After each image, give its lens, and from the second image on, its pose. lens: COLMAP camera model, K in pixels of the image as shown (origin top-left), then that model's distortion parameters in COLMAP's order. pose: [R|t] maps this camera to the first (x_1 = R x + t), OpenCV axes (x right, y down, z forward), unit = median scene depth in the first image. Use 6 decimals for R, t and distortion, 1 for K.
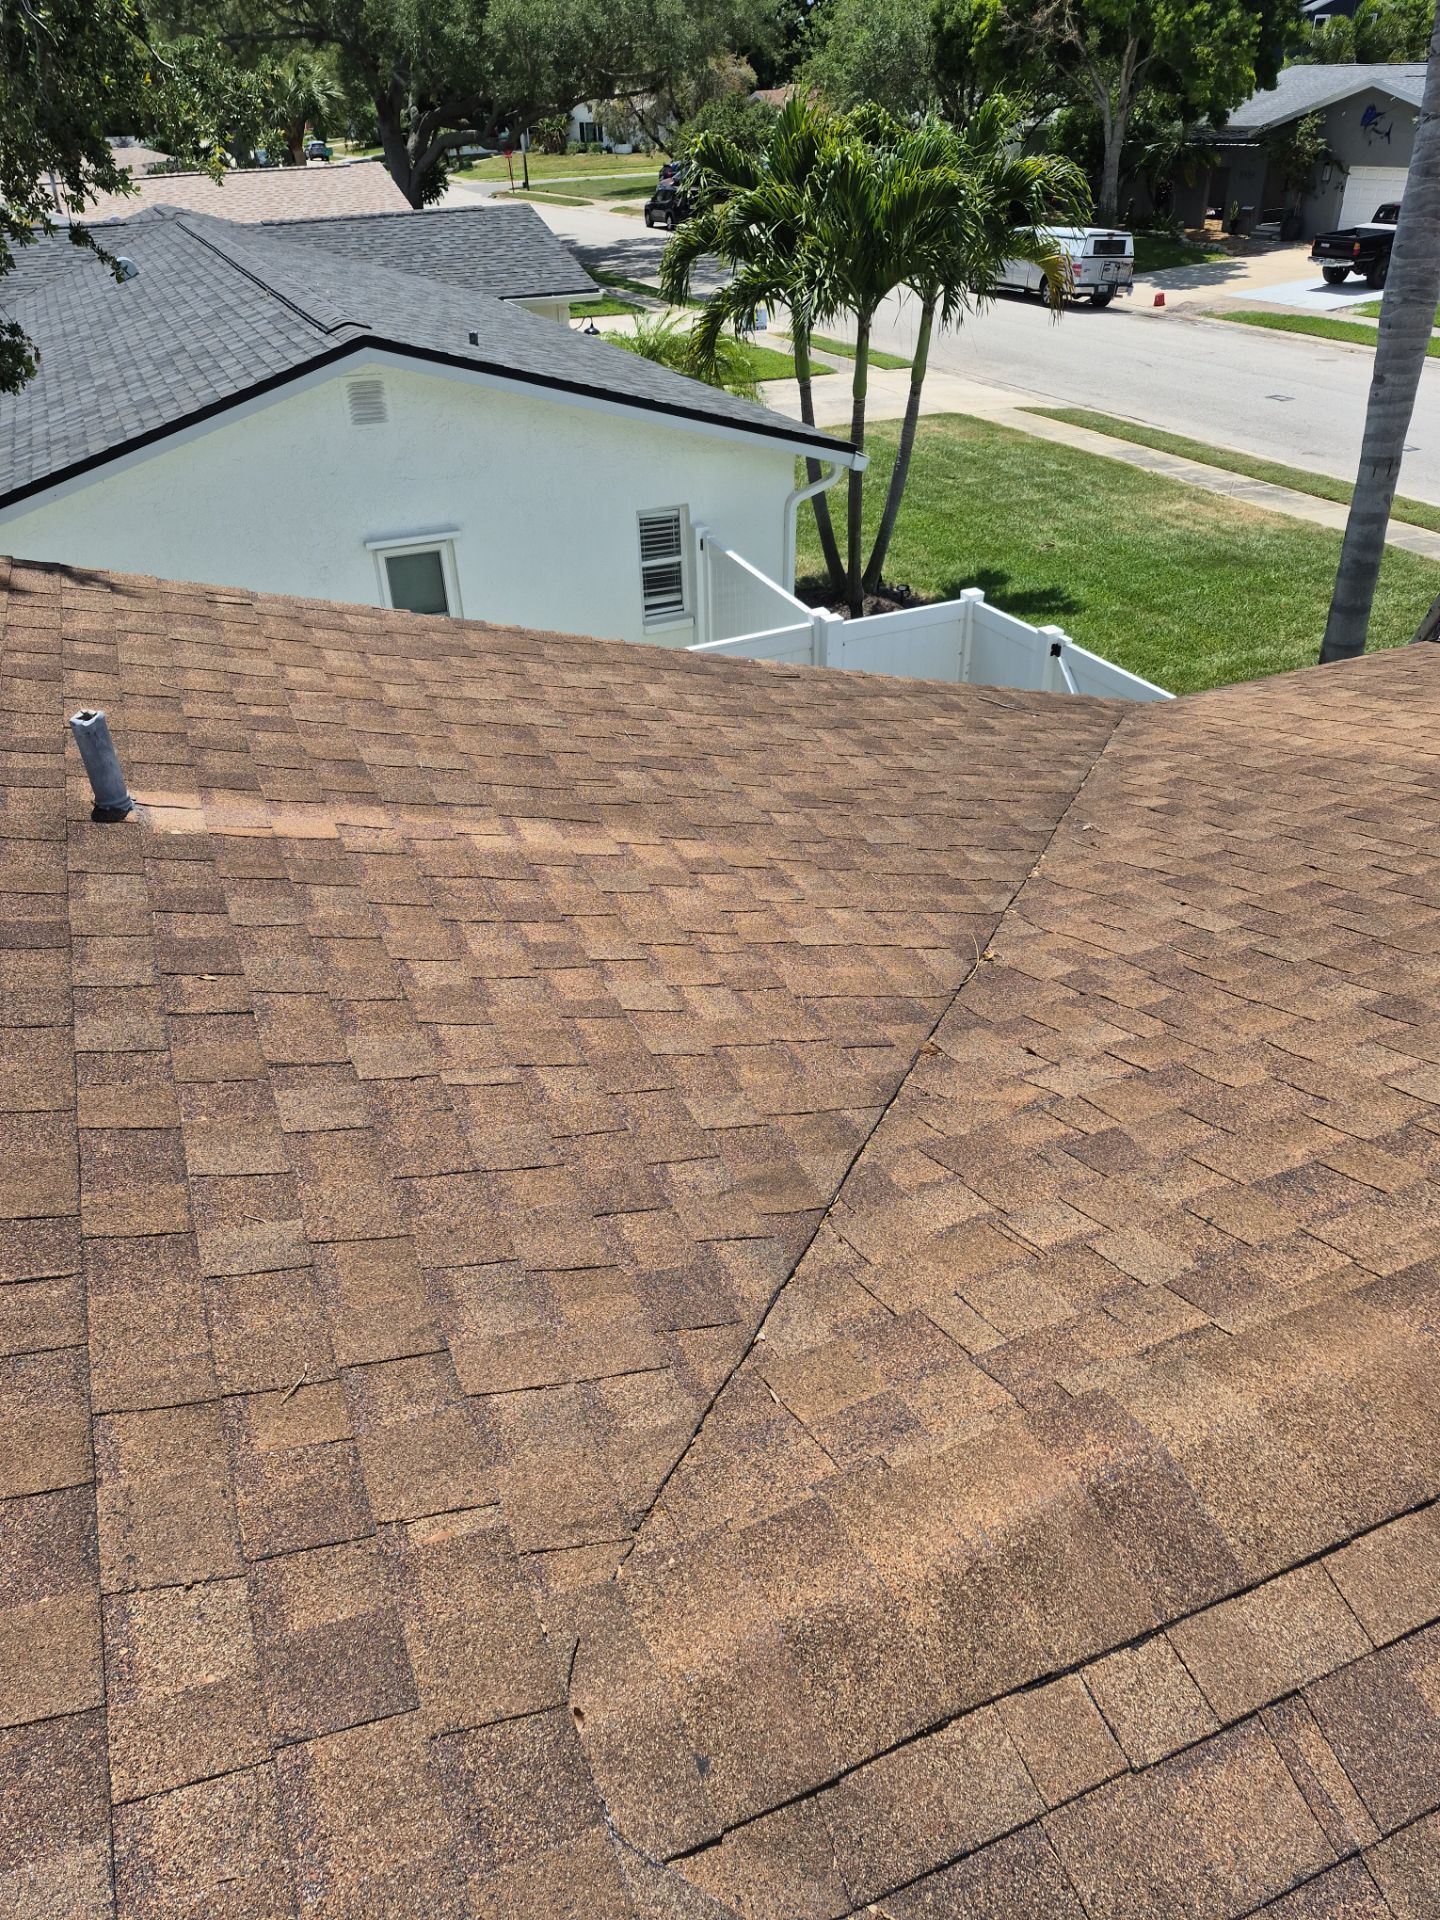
lens RADIAL K [[1335.8, 0, 726.5], [0, 1335.8, 990.4], [0, 0, 1]] dist [0.063585, -0.062805]
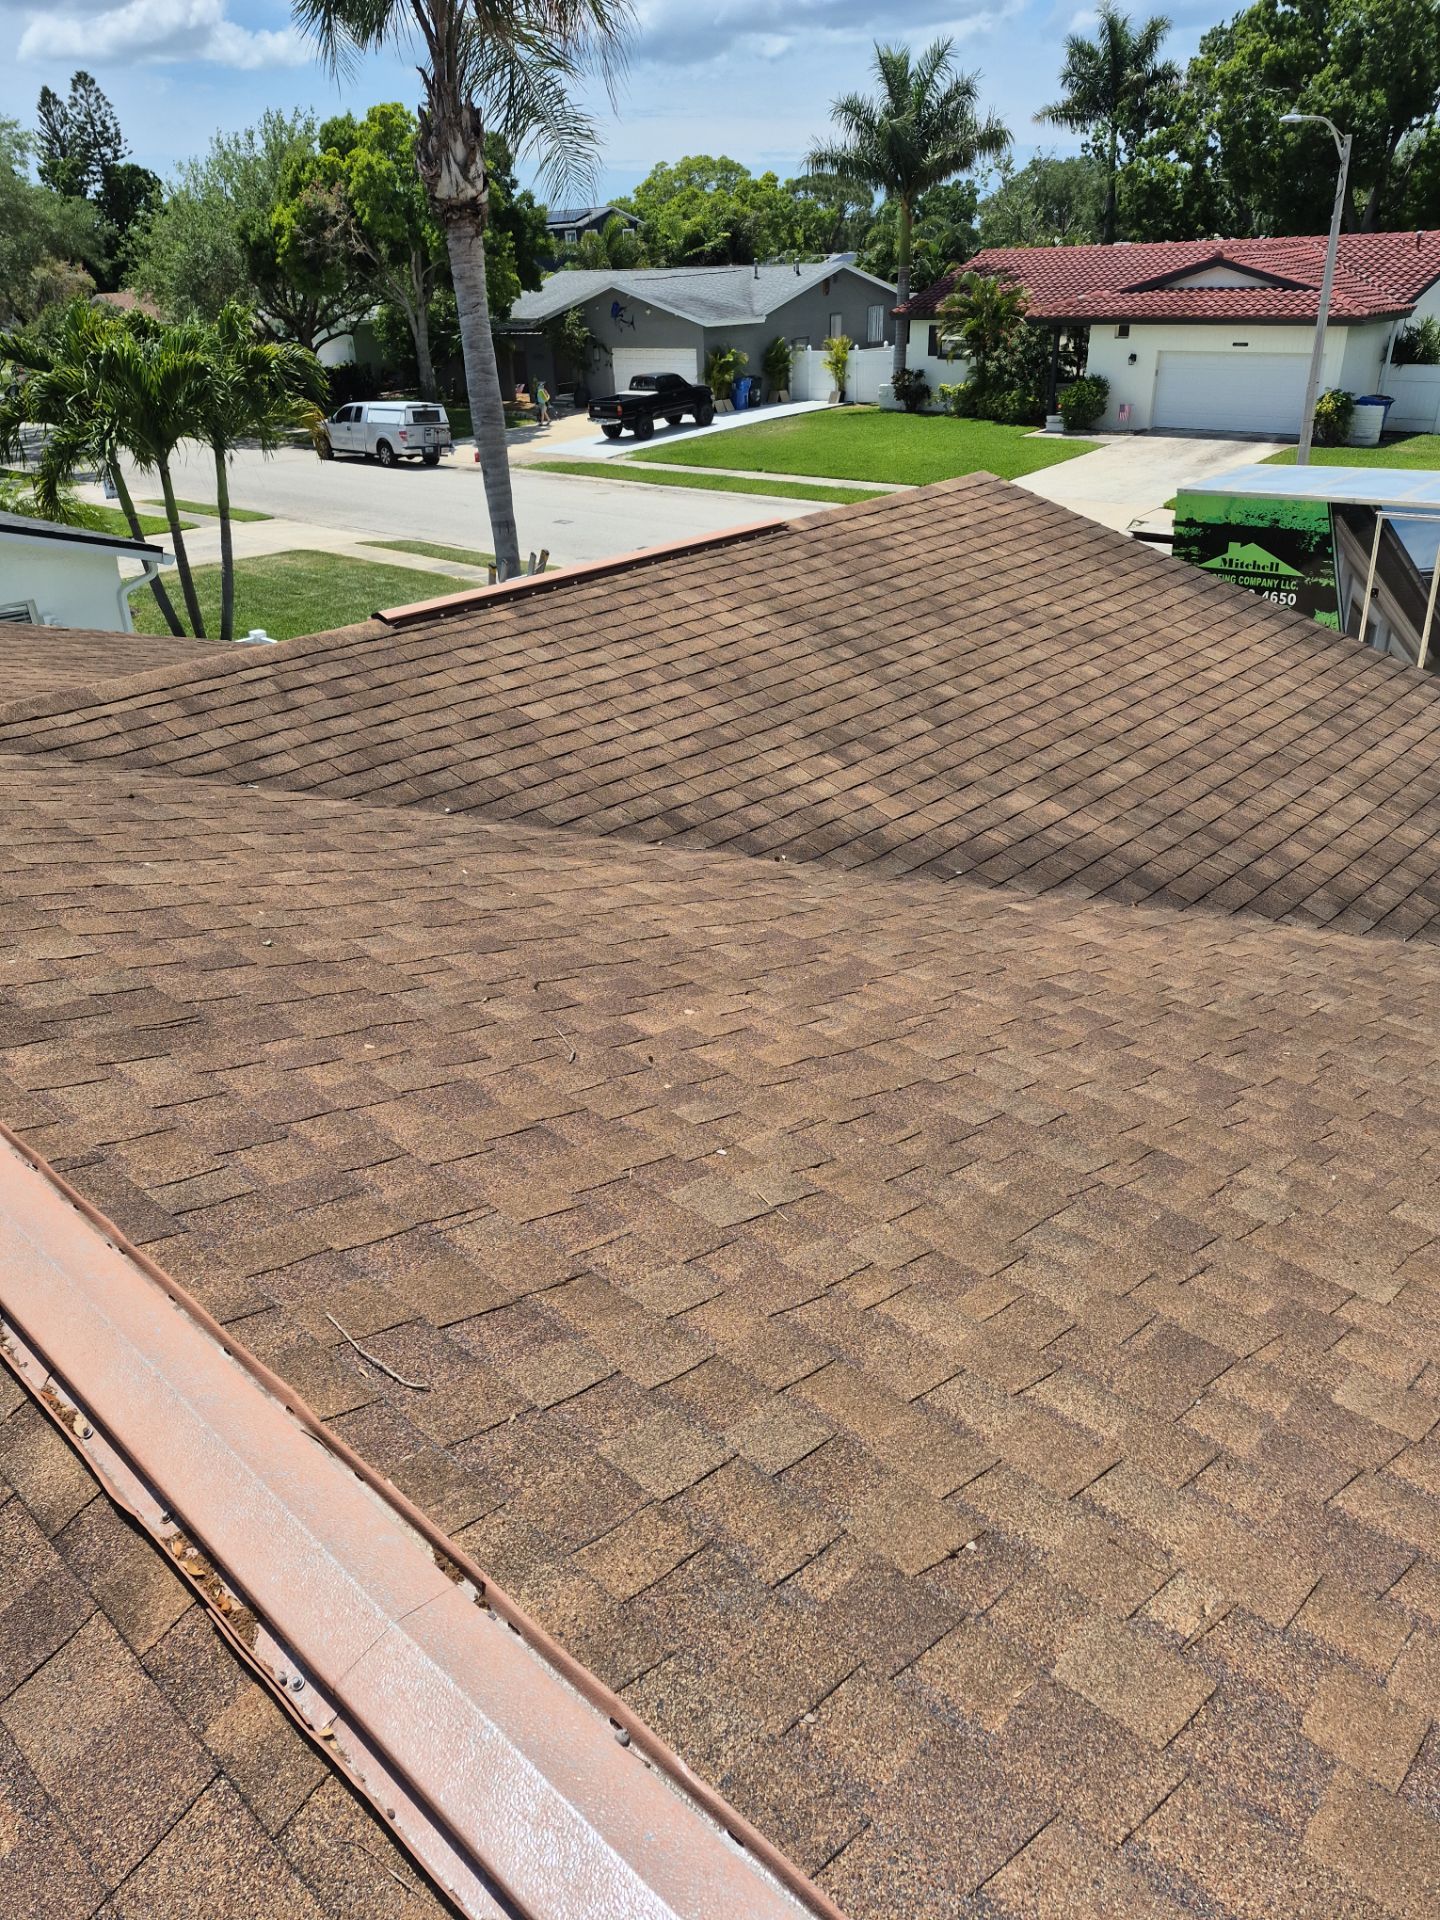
lens RADIAL K [[1300.2, 0, 697.2], [0, 1300.2, 992.4], [0, 0, 1]] dist [0.083274, -0.103634]
pose [[0.923968, -0.187608, 0.333295, 0.061941], [0.218885, 0.973992, -0.058549, 0.203205], [-0.313643, 0.127051, 0.941003, -0.317742]]
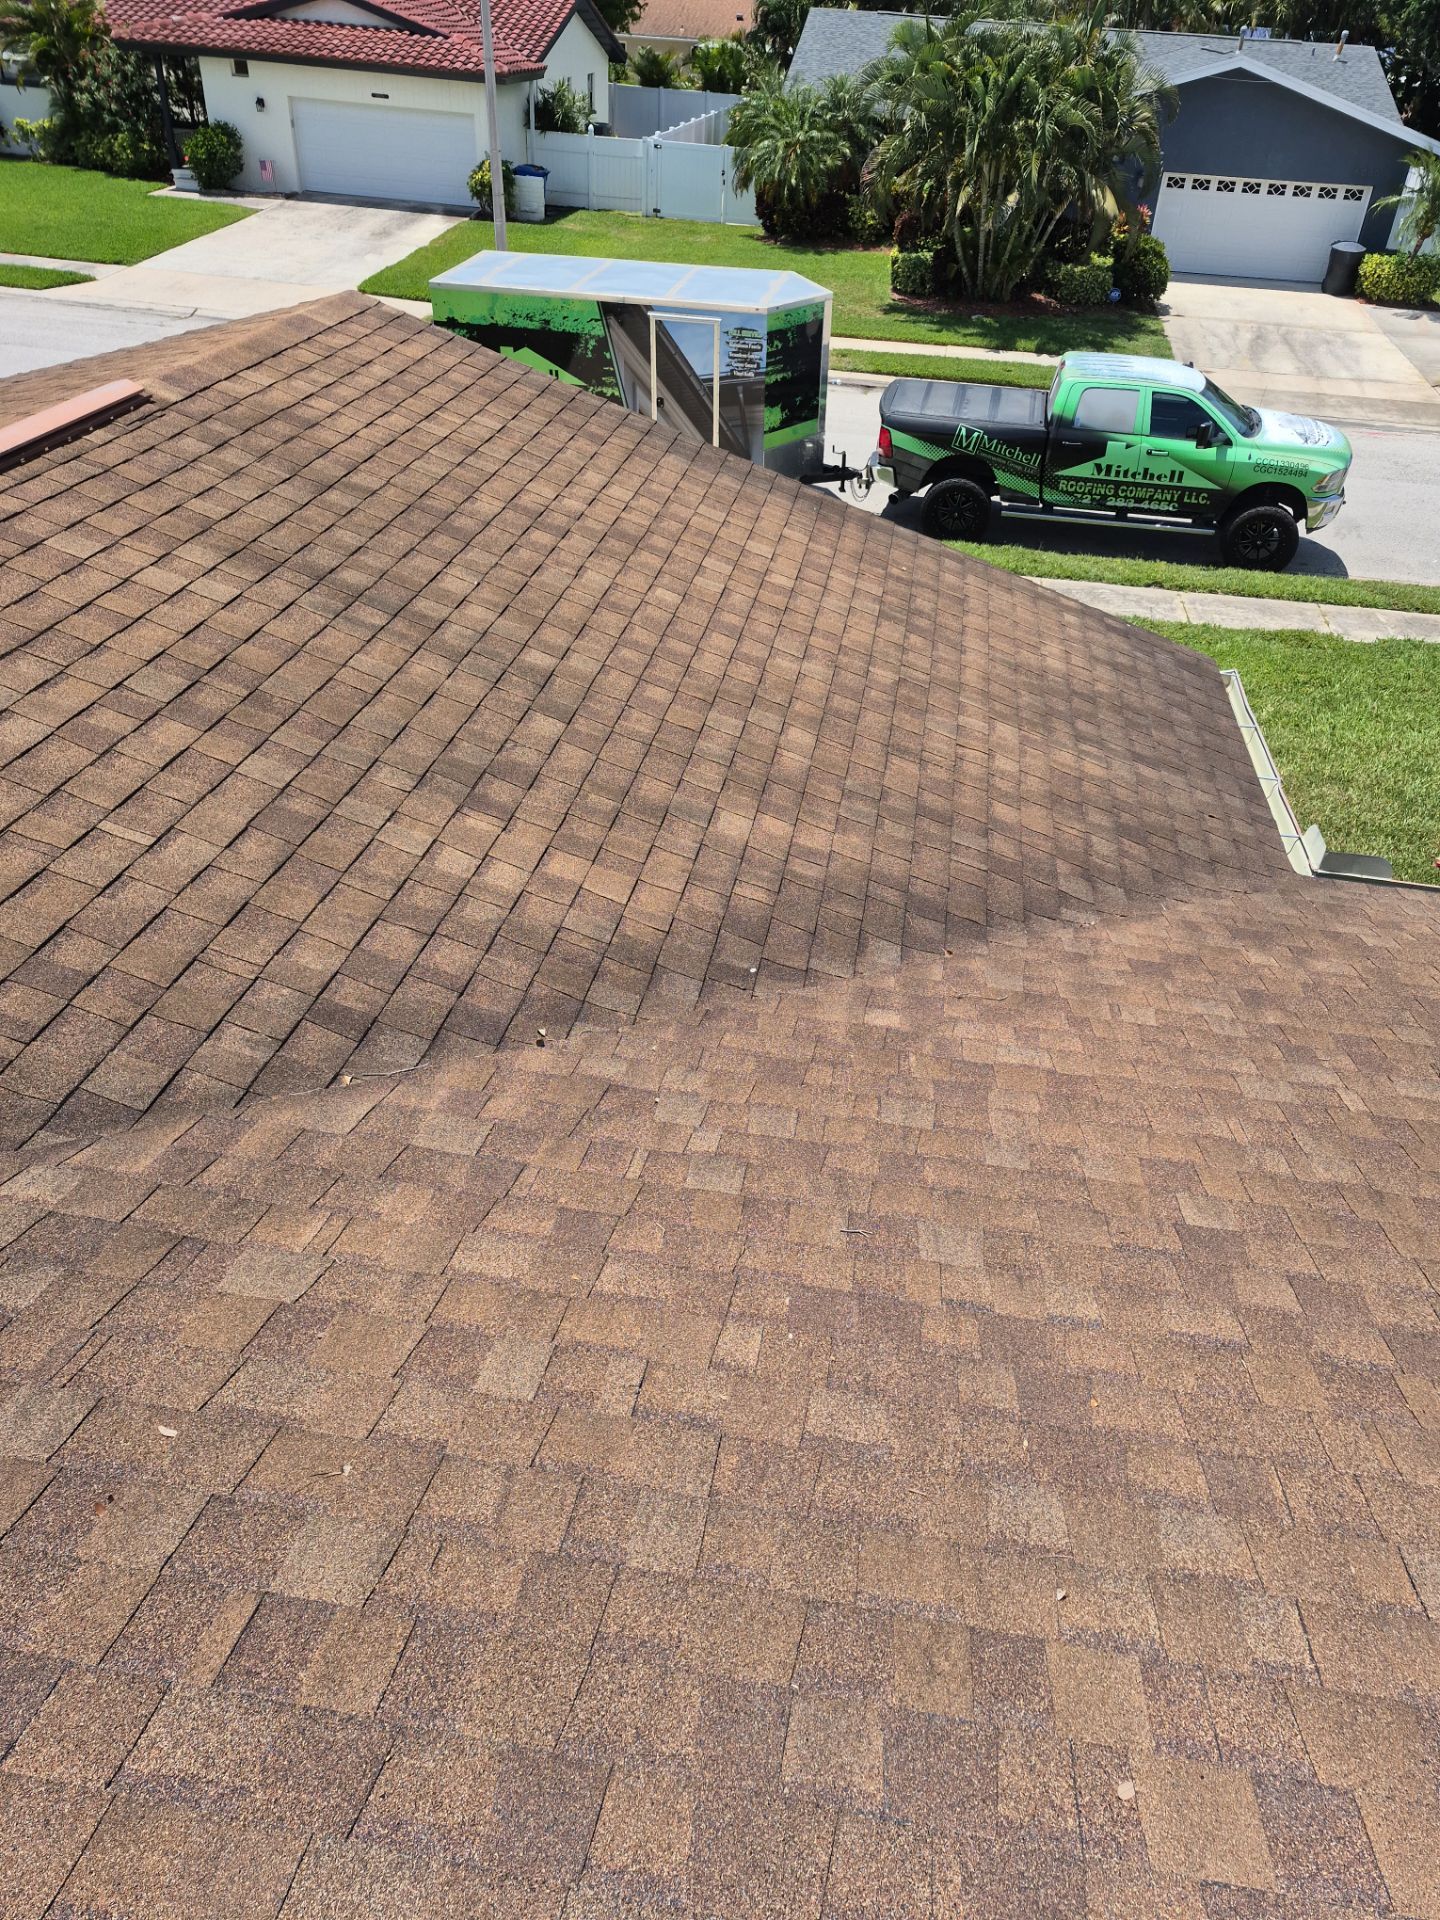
lens RADIAL K [[1337.0, 0, 752.0], [0, 1337.0, 986.3], [0, 0, 1]] dist [0.026302, -0.011354]
pose [[0.530289, -0.448613, 0.719403, 0.072637], [0.404908, 0.879519, 0.249992, 0.088858], [-0.744878, 0.158724, 0.648046, -0.145085]]
